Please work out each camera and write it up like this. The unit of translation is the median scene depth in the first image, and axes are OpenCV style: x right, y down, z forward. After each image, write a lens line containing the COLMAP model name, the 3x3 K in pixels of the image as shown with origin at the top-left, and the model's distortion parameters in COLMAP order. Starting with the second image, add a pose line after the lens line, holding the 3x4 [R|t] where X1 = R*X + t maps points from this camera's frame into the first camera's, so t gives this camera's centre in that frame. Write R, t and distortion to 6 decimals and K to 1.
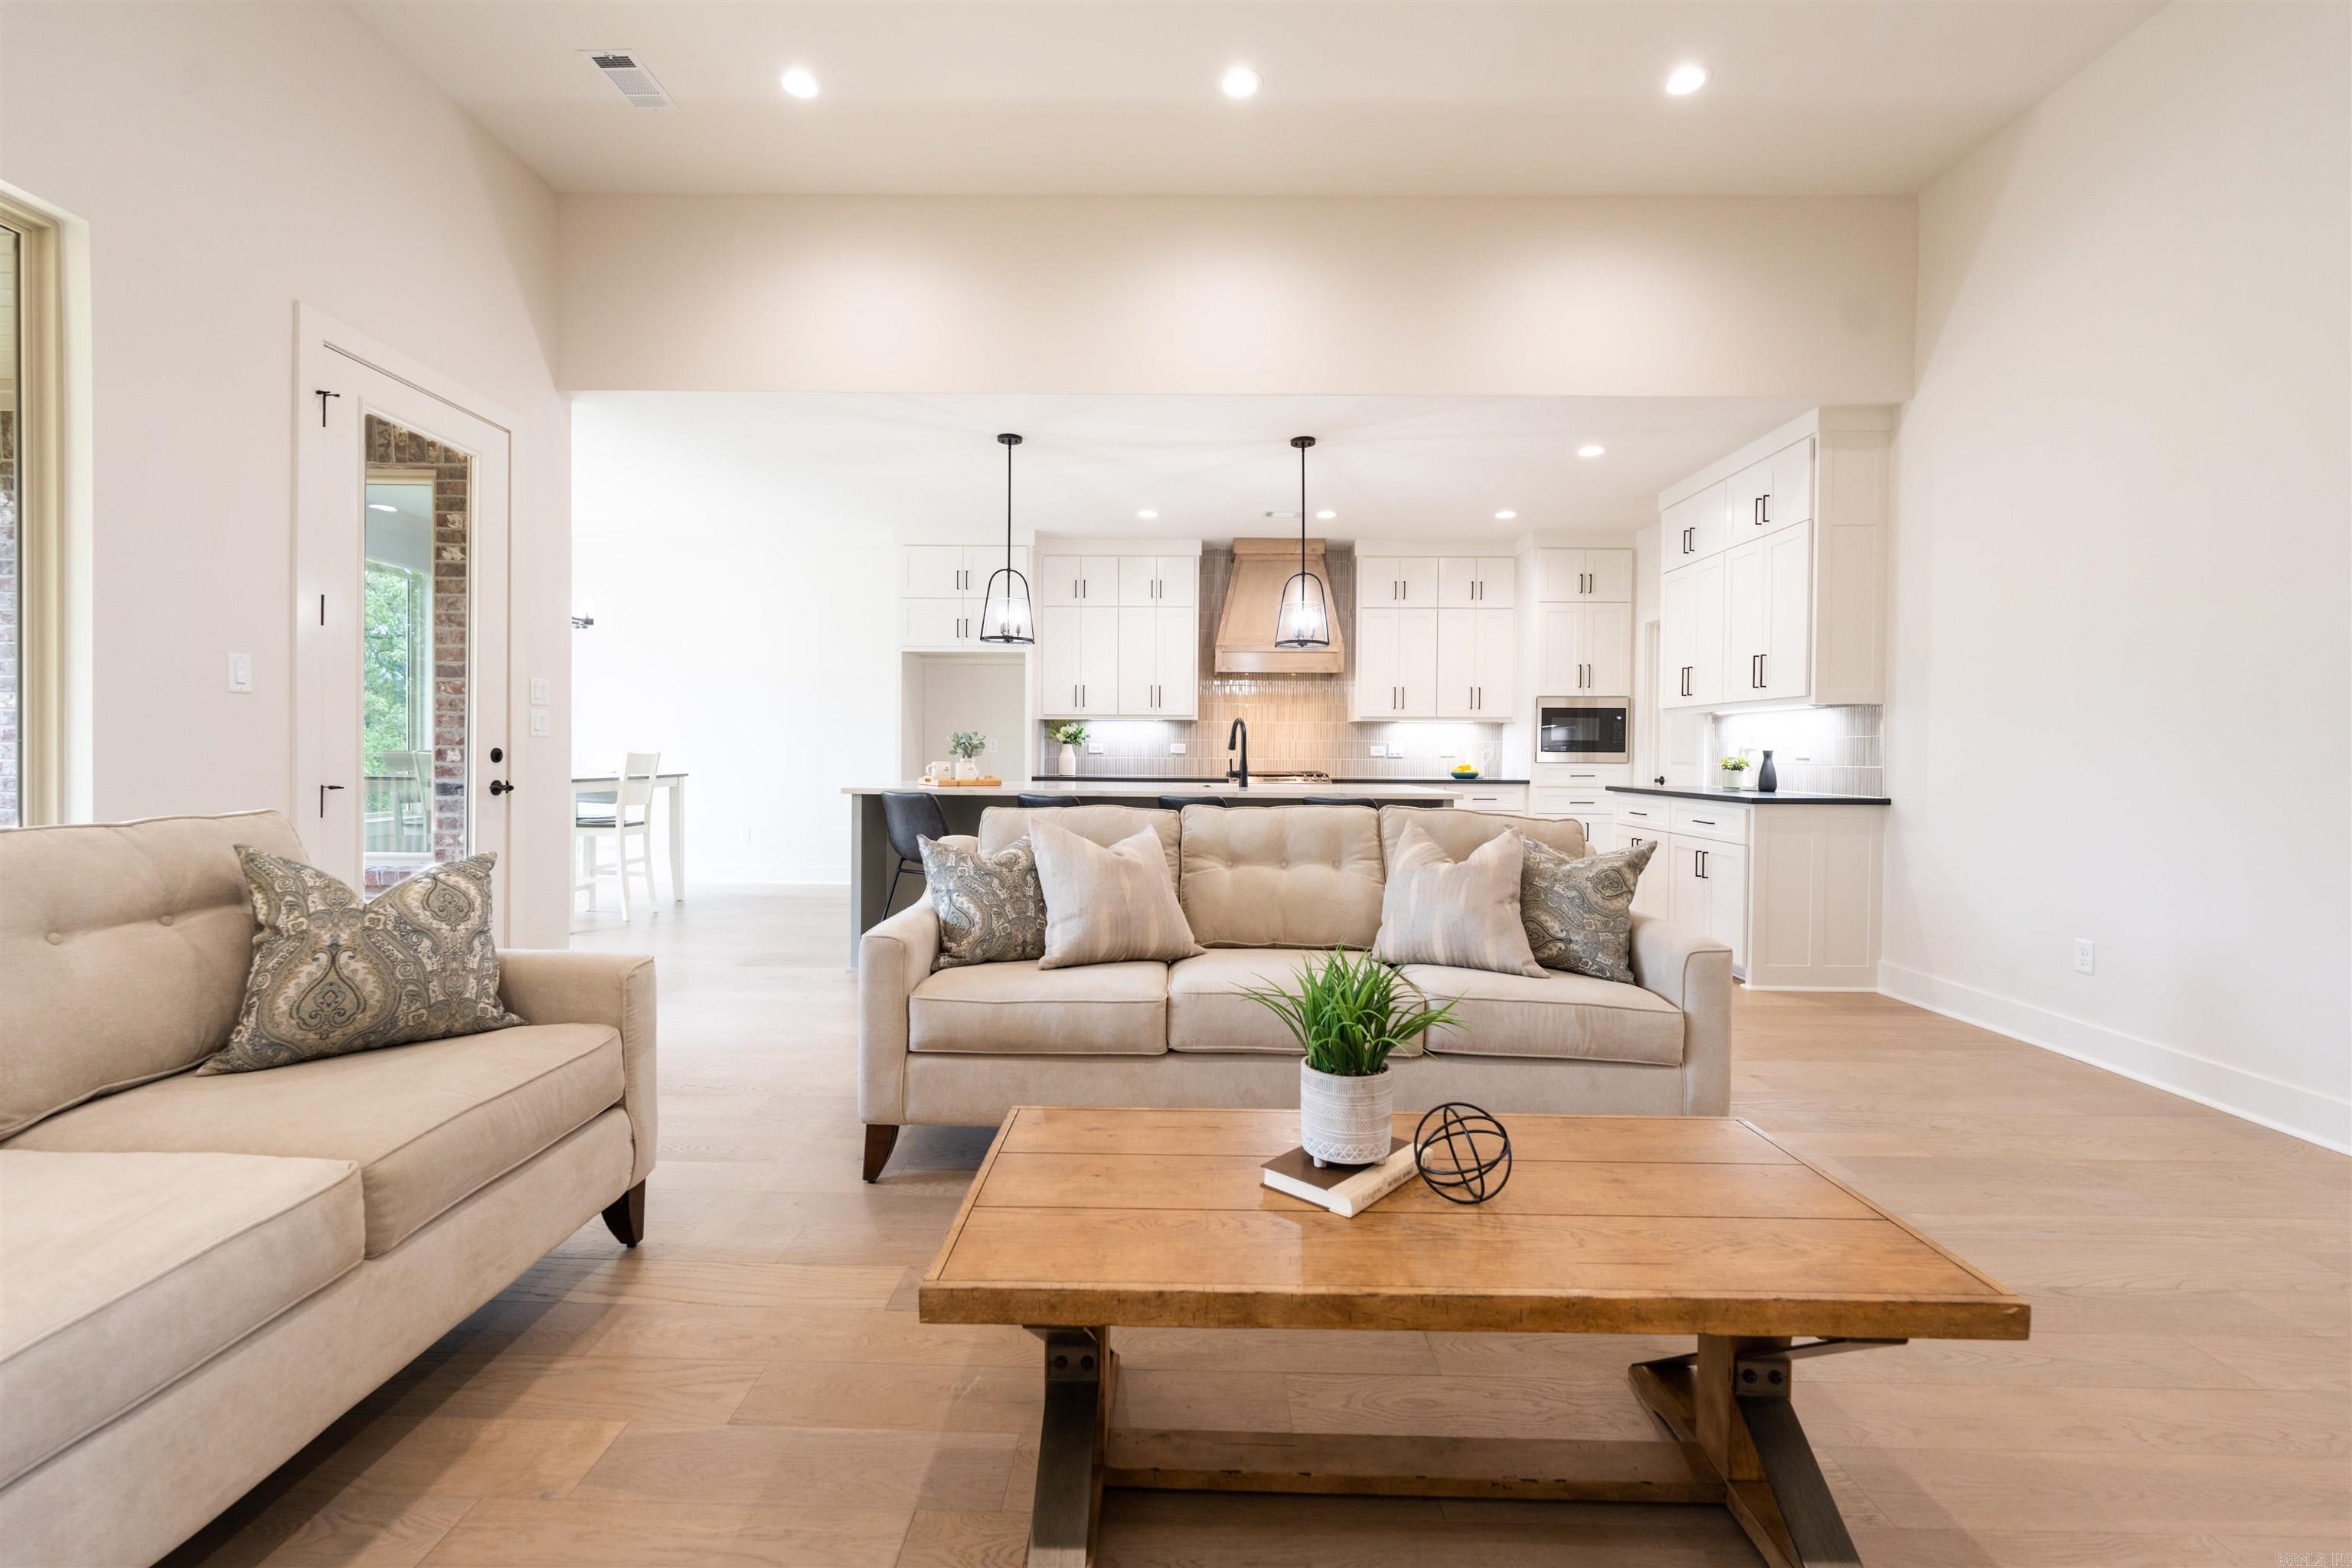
lens RADIAL K [[993.6, 0, 1179.8], [0, 993.6, 742.6], [0, 0, 1]] dist [0.009034, -0.000061]
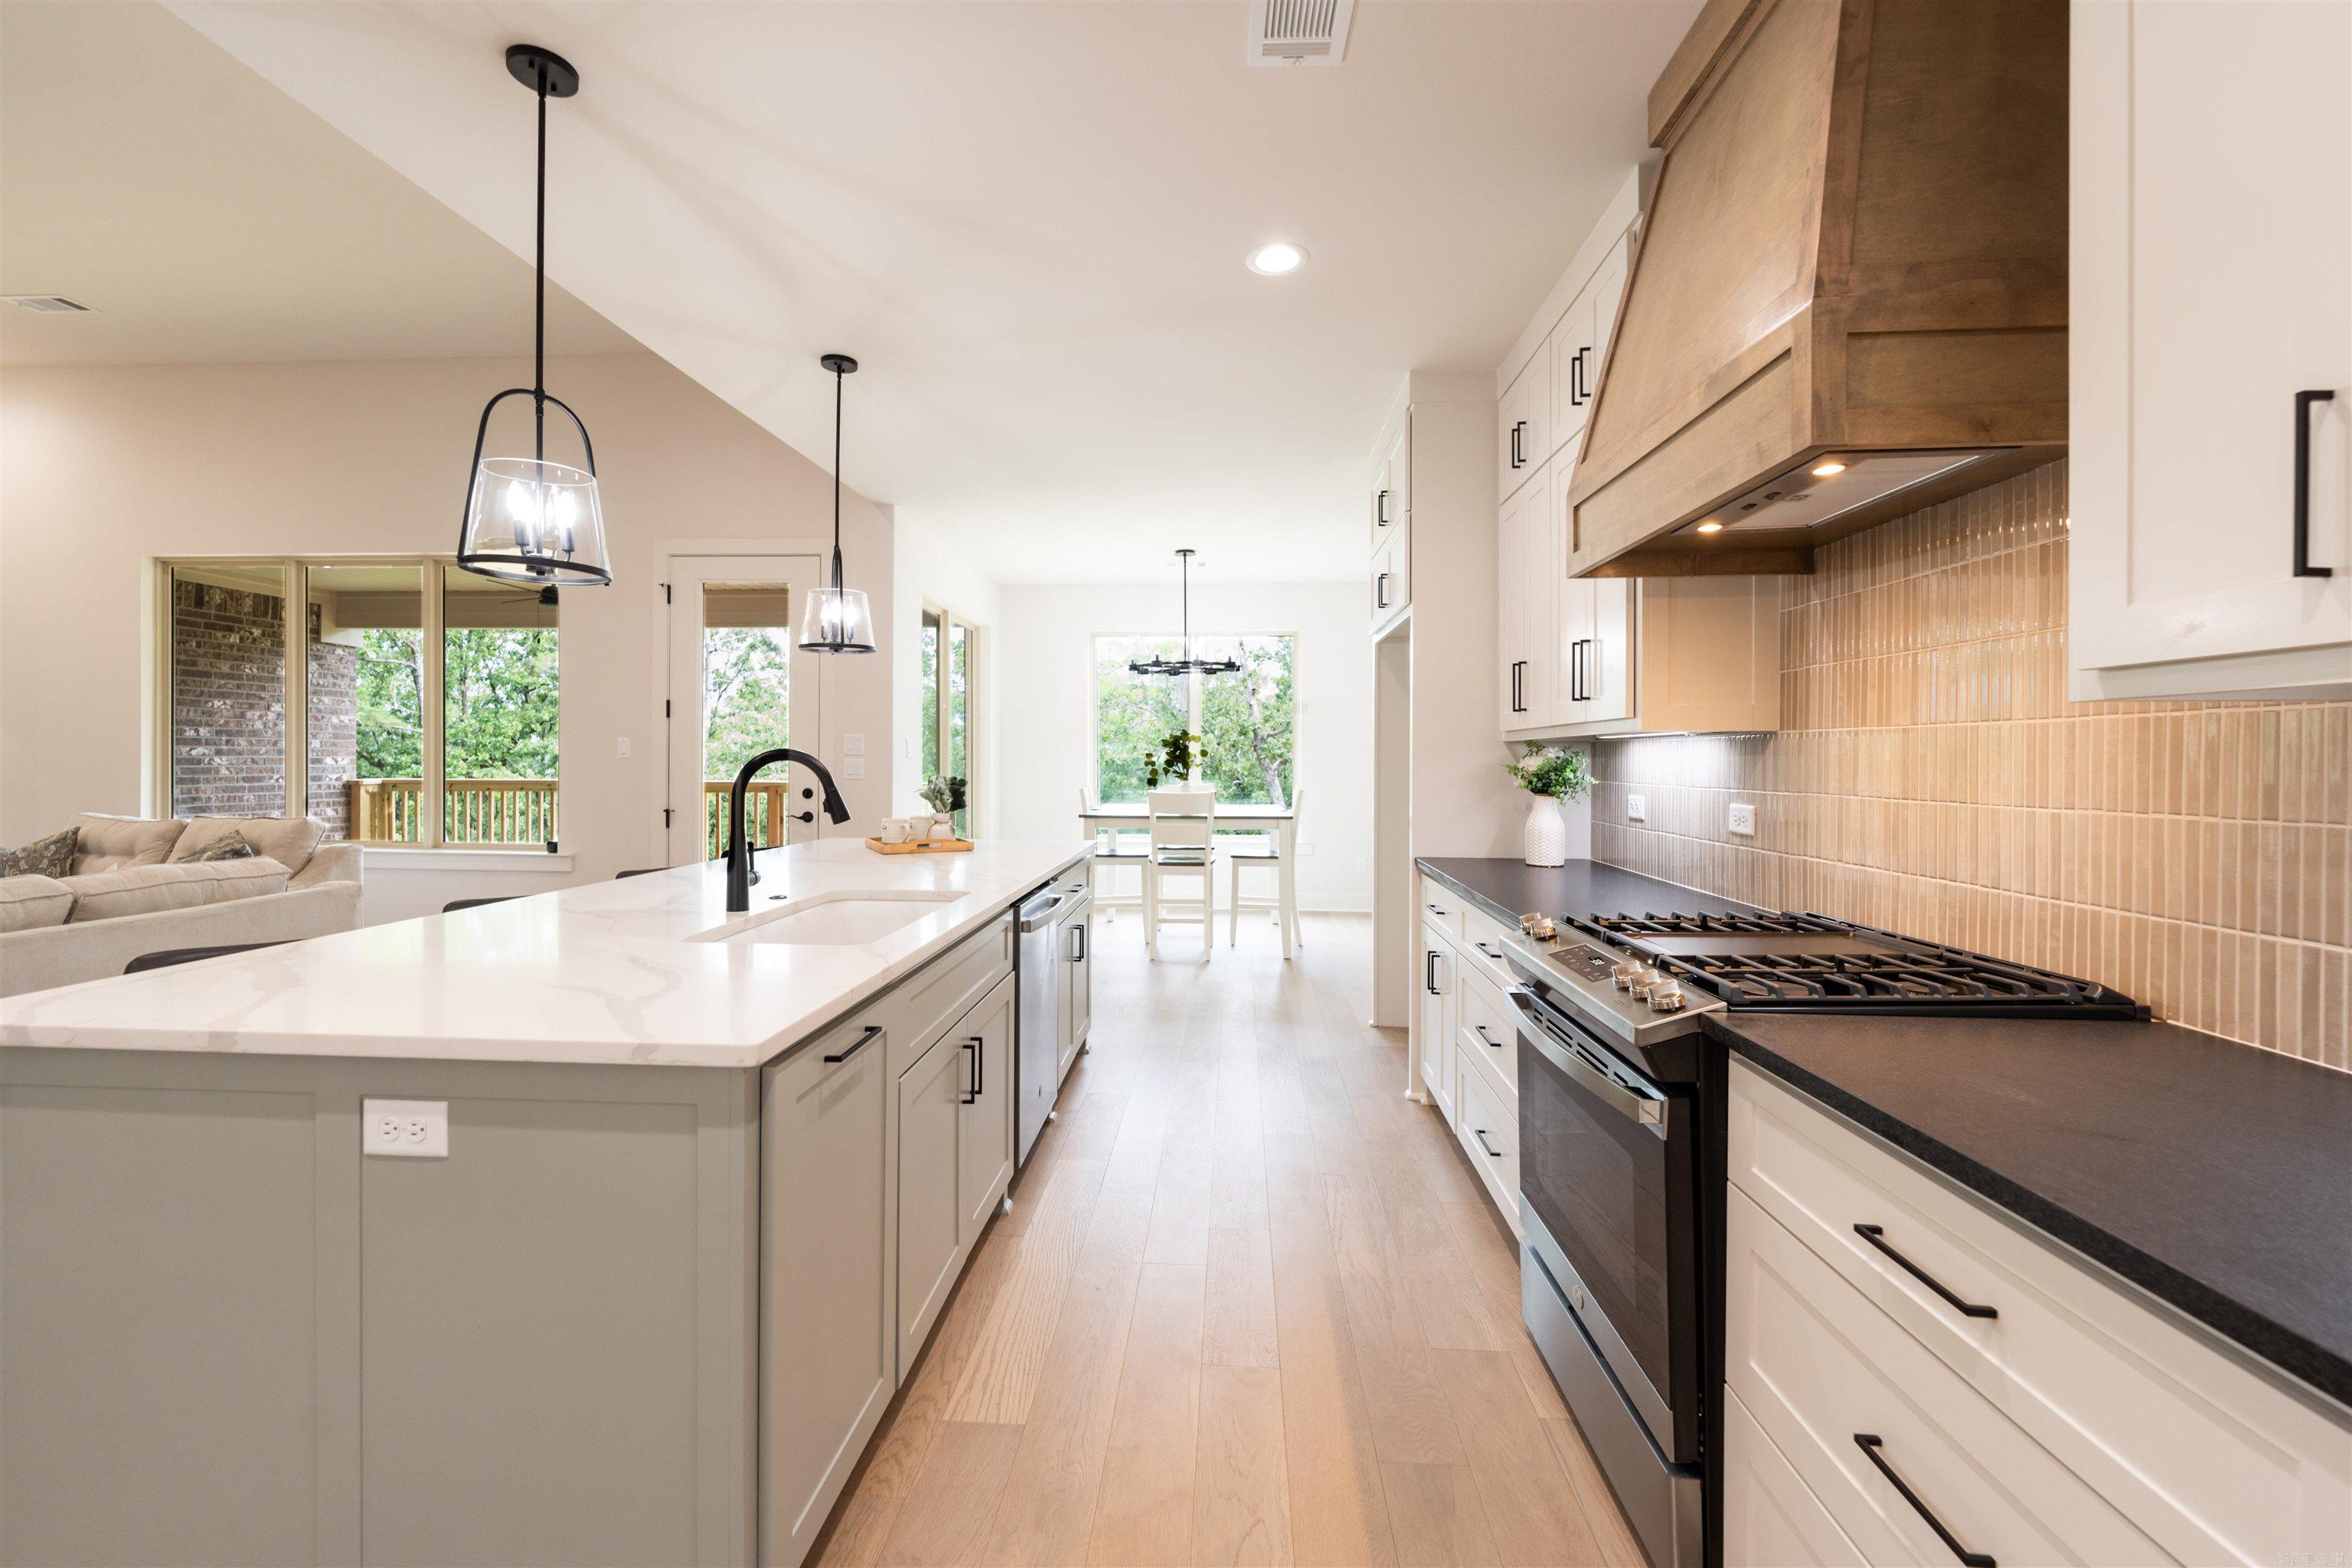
lens RADIAL K [[957.2, 0, 1173.0], [0, 957.2, 761.6], [0, 0, 1]] dist [-0.001912, -0.000210]
pose [[-0.058316, -0.005497, -0.998283, 0.343210], [0.004780, 0.999972, -0.005786, -0.012258], [0.998287, -0.005110, -0.058288, 0.890766]]
